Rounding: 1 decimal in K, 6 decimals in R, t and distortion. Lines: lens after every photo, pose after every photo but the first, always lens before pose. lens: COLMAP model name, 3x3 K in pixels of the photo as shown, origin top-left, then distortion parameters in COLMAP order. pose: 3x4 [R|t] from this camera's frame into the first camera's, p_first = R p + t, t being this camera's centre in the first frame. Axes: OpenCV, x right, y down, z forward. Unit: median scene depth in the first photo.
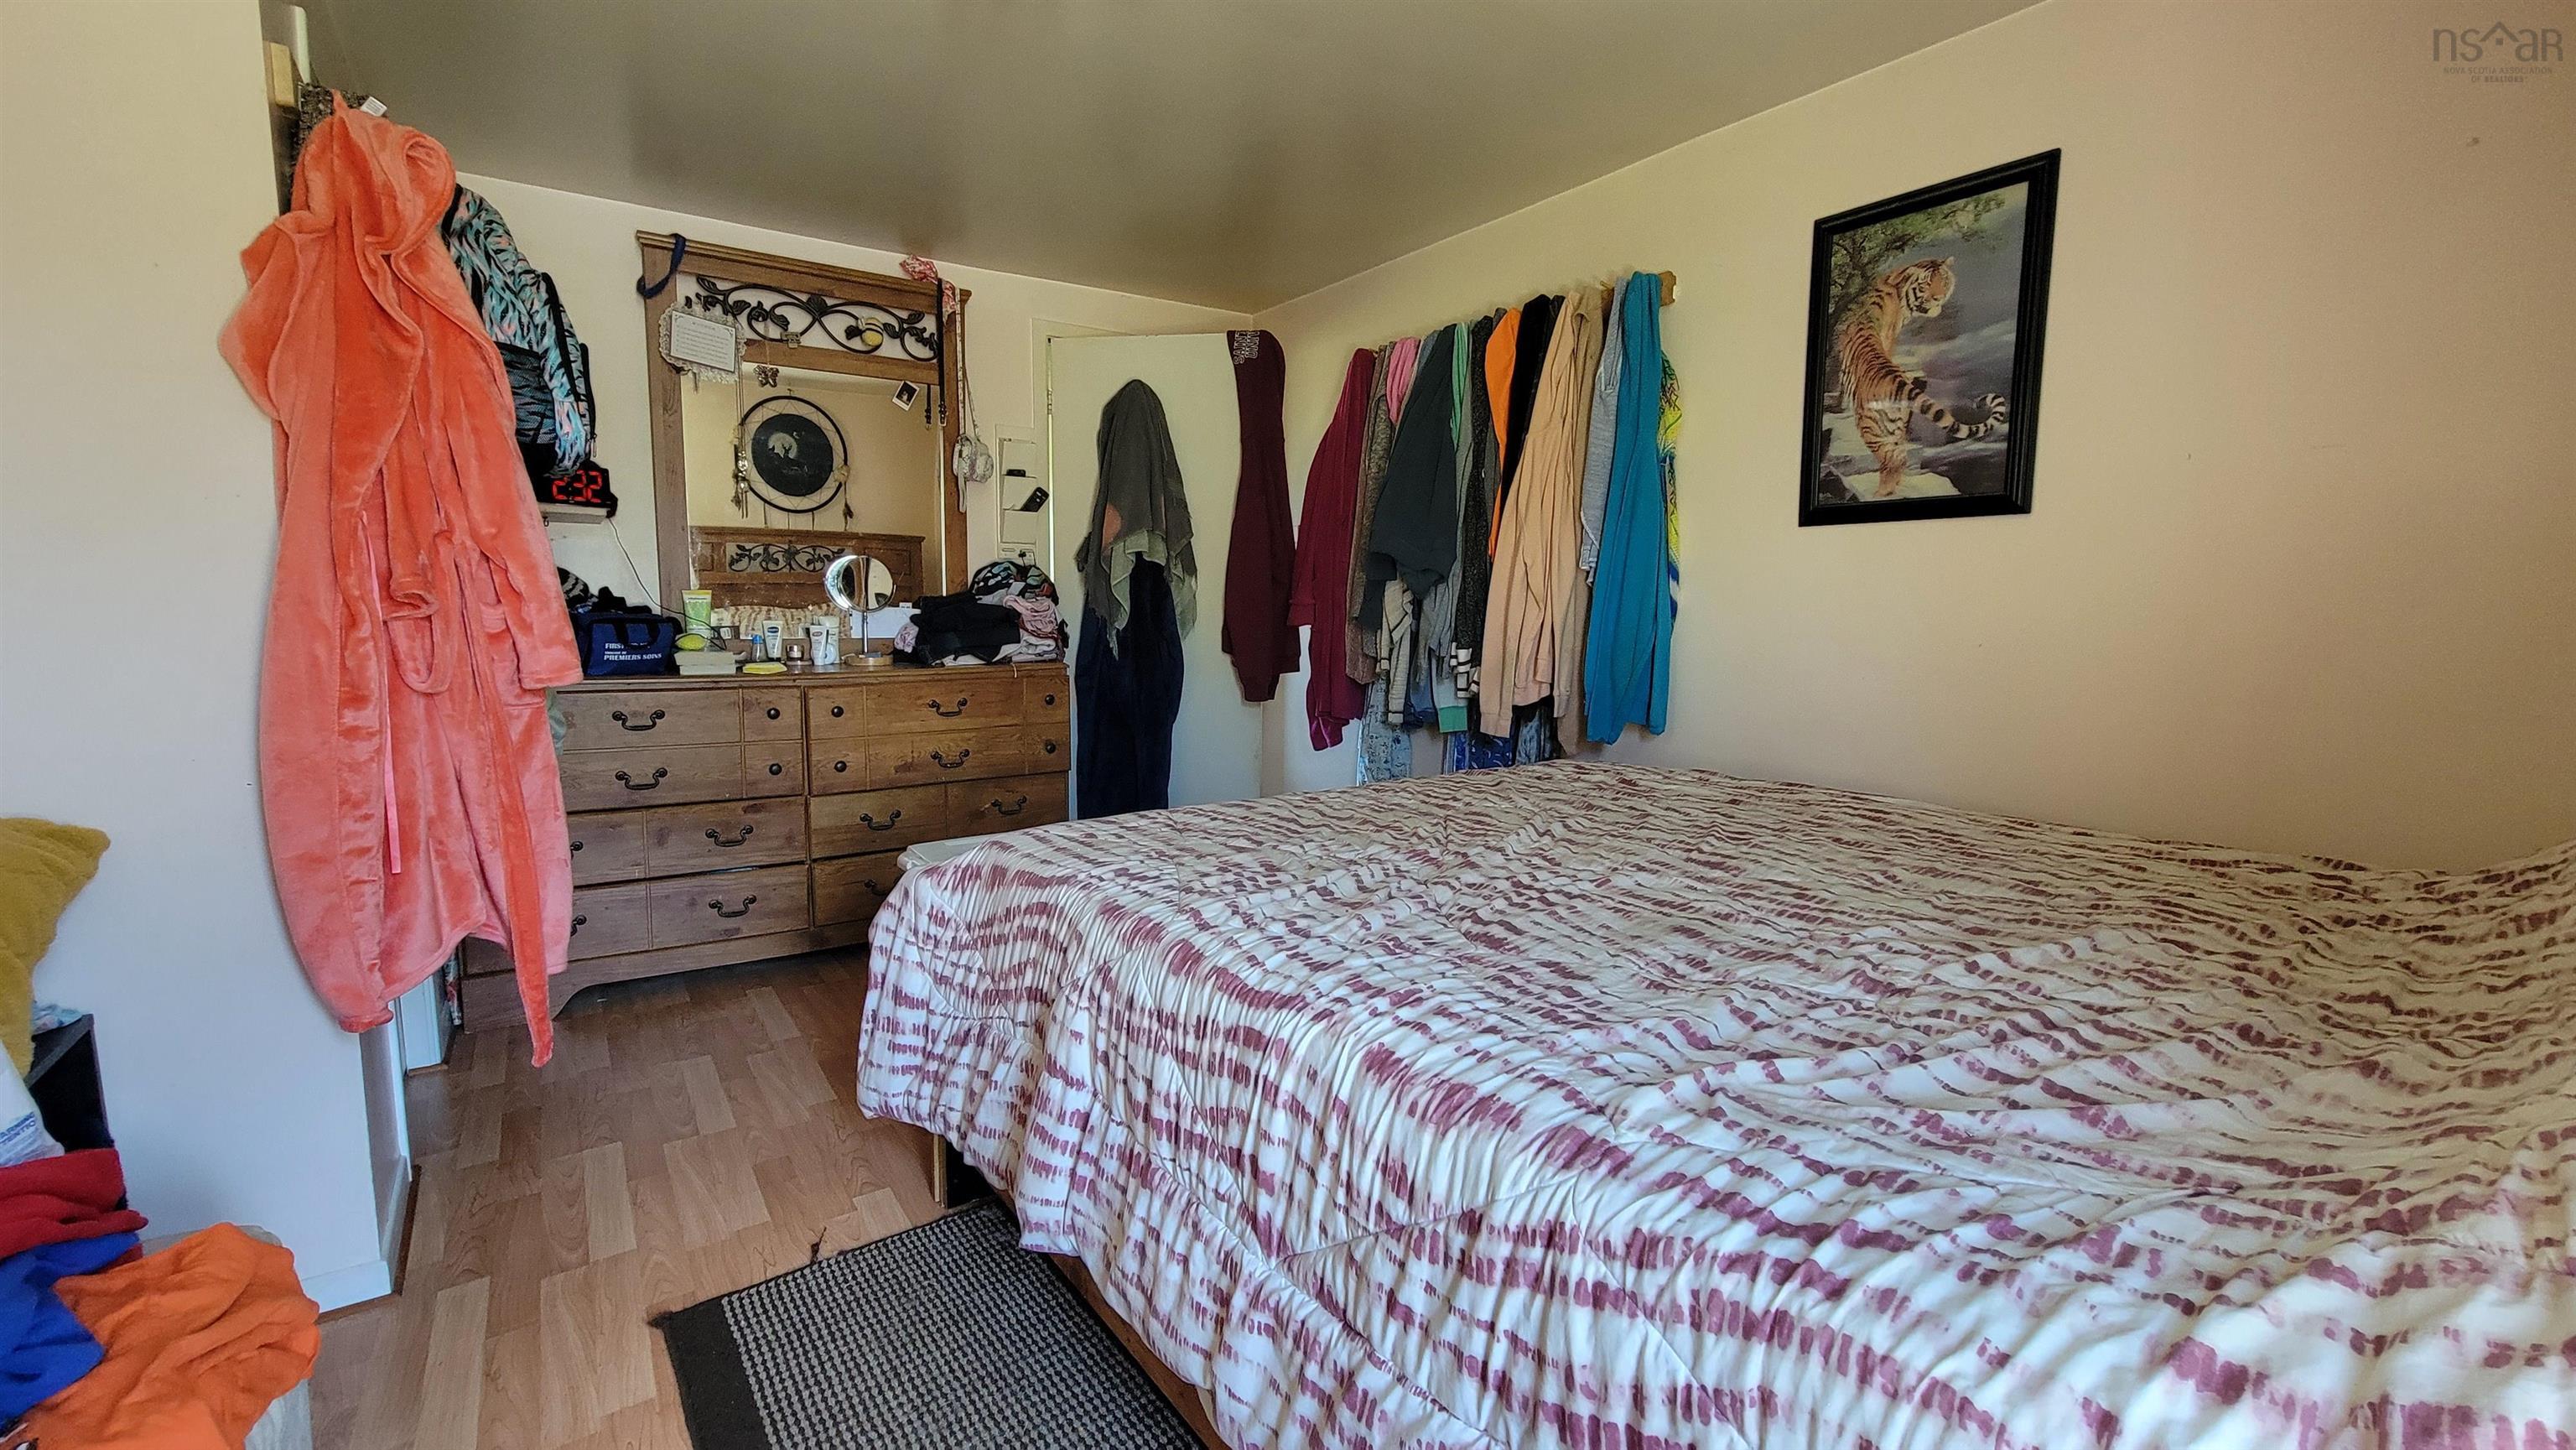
lens RADIAL K [[1051.3, 0, 1287.3], [0, 1051.3, 728.2], [0, 0, 1]] dist [-0.003337, 0.002206]
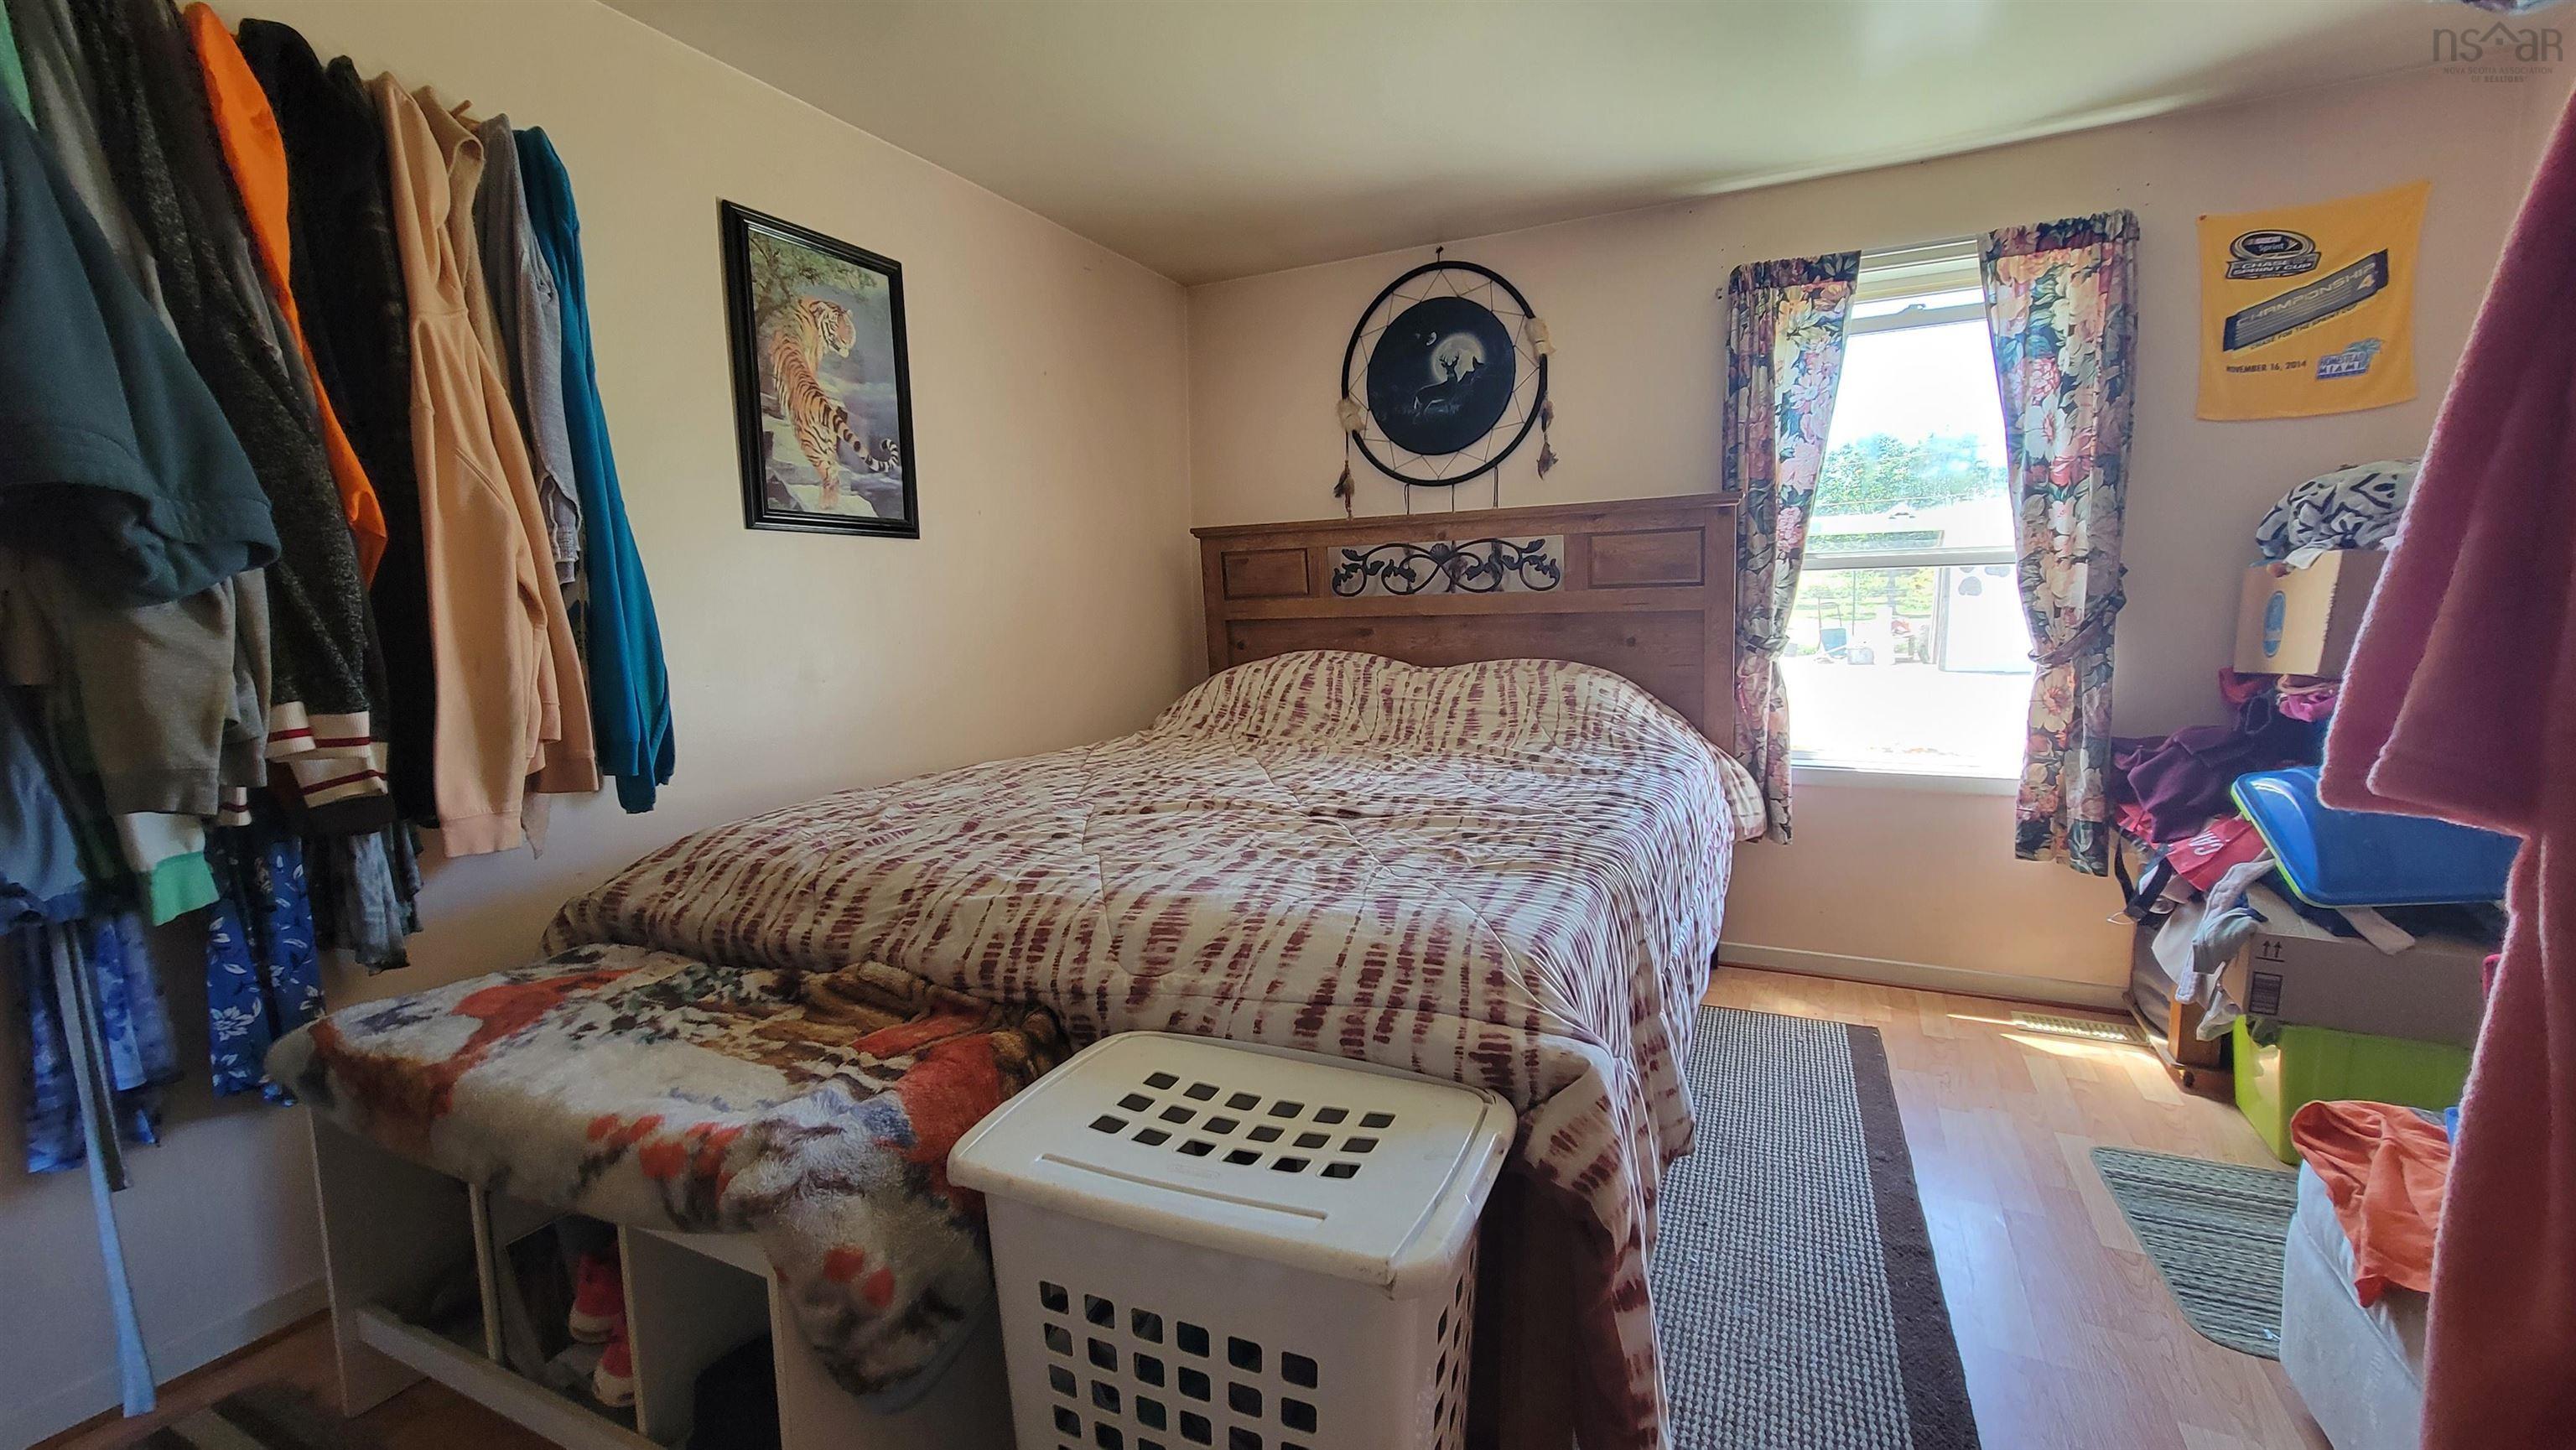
lens RADIAL K [[1051.3, 0, 1287.9], [0, 1051.3, 730.0], [0, 0, 1]] dist [-0.003337, 0.002206]
pose [[-0.462040, -0.102949, 0.880864, -0.650372], [0.120806, 0.976675, 0.177513, -0.141941], [-0.878593, 0.188432, -0.438826, 1.157075]]
